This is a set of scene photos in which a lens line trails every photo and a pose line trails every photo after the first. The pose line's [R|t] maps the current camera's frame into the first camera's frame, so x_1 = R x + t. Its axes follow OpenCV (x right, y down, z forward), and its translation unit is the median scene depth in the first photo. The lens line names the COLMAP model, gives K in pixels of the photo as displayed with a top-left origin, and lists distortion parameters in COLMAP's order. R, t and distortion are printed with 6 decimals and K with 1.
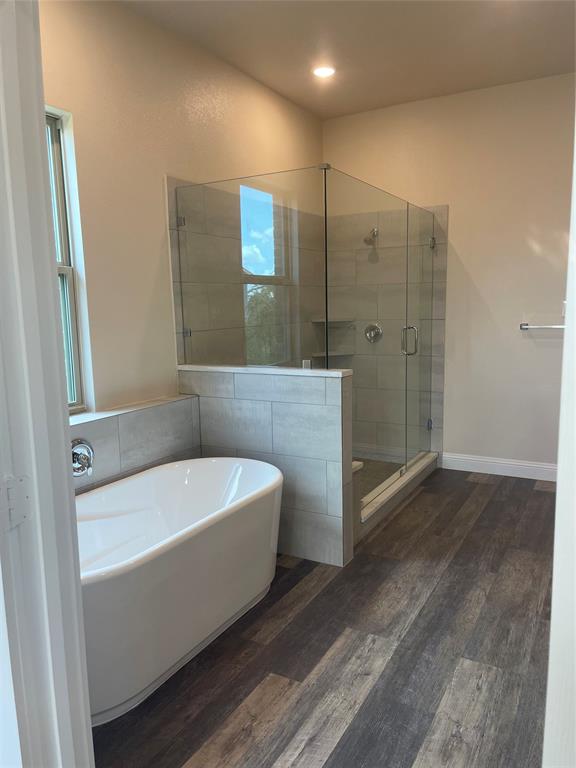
lens RADIAL K [[578.8, 0, 287.0], [0, 578.8, 382.8], [0, 0, 1]] dist [0.027489, -0.022429]
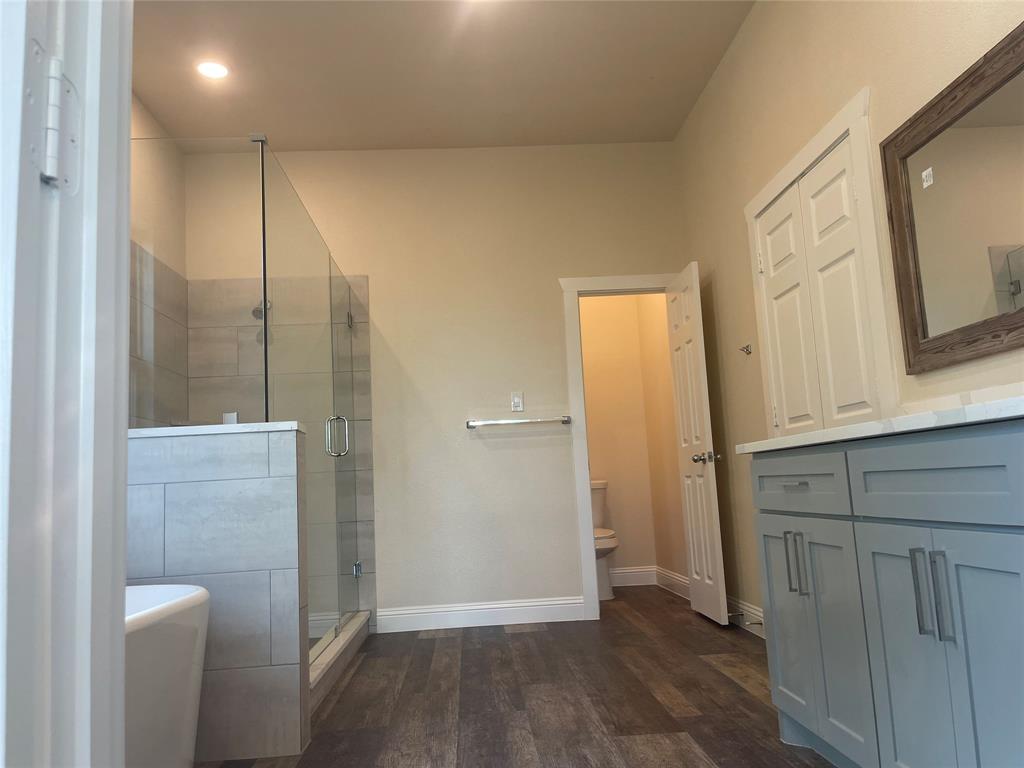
lens RADIAL K [[771.8, 0, 516.1], [0, 771.8, 386.1], [0, 0, 1]] dist [0.027489, -0.022429]
pose [[0.837713, 0.049273, 0.543884, -0.150557], [0.110380, 0.960089, -0.256991, 0.167868], [-0.534840, 0.275319, 0.798840, 0.138847]]
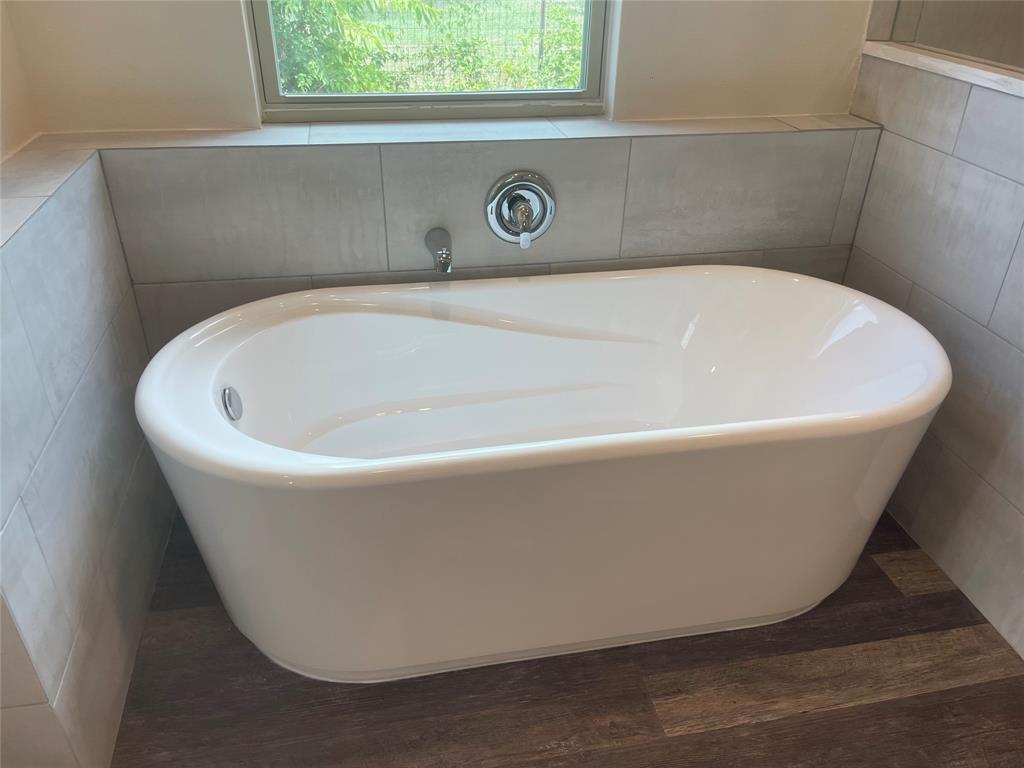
lens RADIAL K [[771.8, 0, 511.5], [0, 771.8, 389.5], [0, 0, 1]] dist [0.027489, -0.022429]
pose [[0.646880, 0.420917, -0.635905, 0.111116], [-0.132209, 0.883147, 0.450080, -0.028287], [0.751044, -0.207075, 0.626940, 0.421244]]
